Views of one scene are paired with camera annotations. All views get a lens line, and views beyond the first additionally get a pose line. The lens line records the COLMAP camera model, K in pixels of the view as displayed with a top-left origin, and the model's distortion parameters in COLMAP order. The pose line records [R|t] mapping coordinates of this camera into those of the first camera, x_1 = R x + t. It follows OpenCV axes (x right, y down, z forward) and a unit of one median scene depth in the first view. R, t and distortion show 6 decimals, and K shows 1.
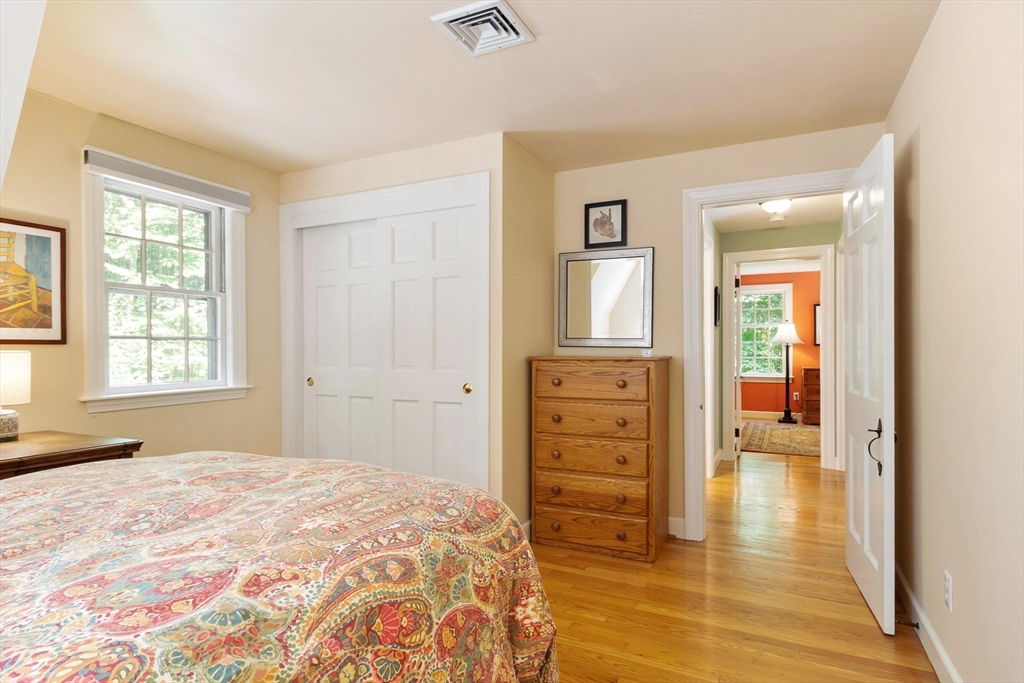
lens RADIAL K [[526.4, 0, 509.8], [0, 526.4, 344.2], [0, 0, 1]] dist [0.009876, -0.005628]
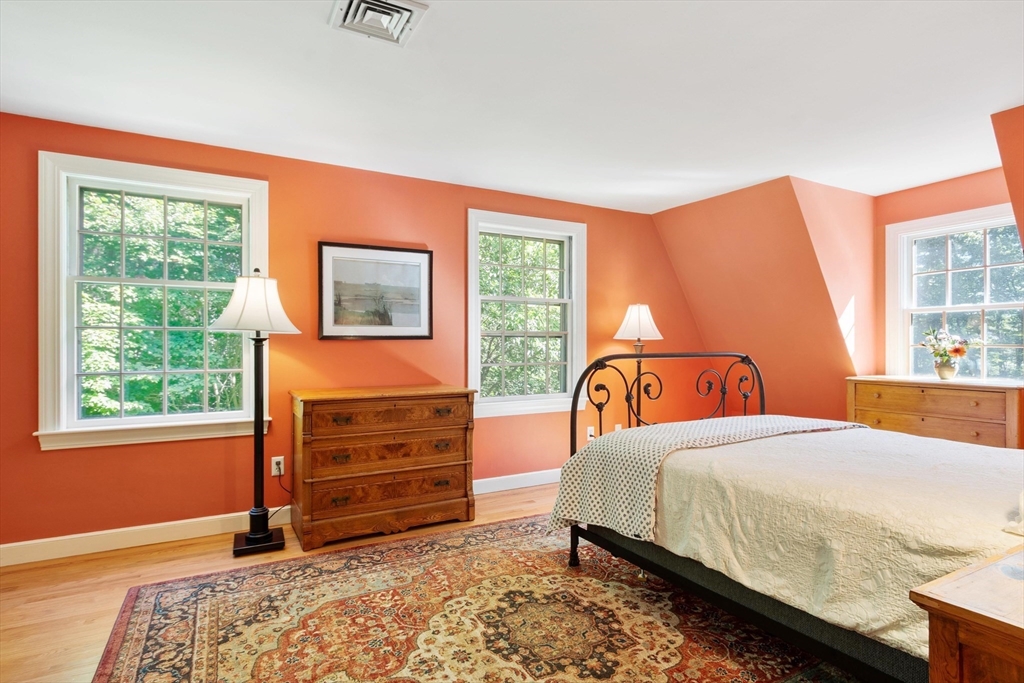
lens RADIAL K [[526.4, 0, 507.8], [0, 526.4, 343.2], [0, 0, 1]] dist [0.009876, -0.005628]
pose [[0.566145, -0.003502, 0.824298, 0.357752], [0.000750, 0.999993, 0.003733, 0.006180], [-0.824305, -0.001495, 0.566144, 0.722833]]
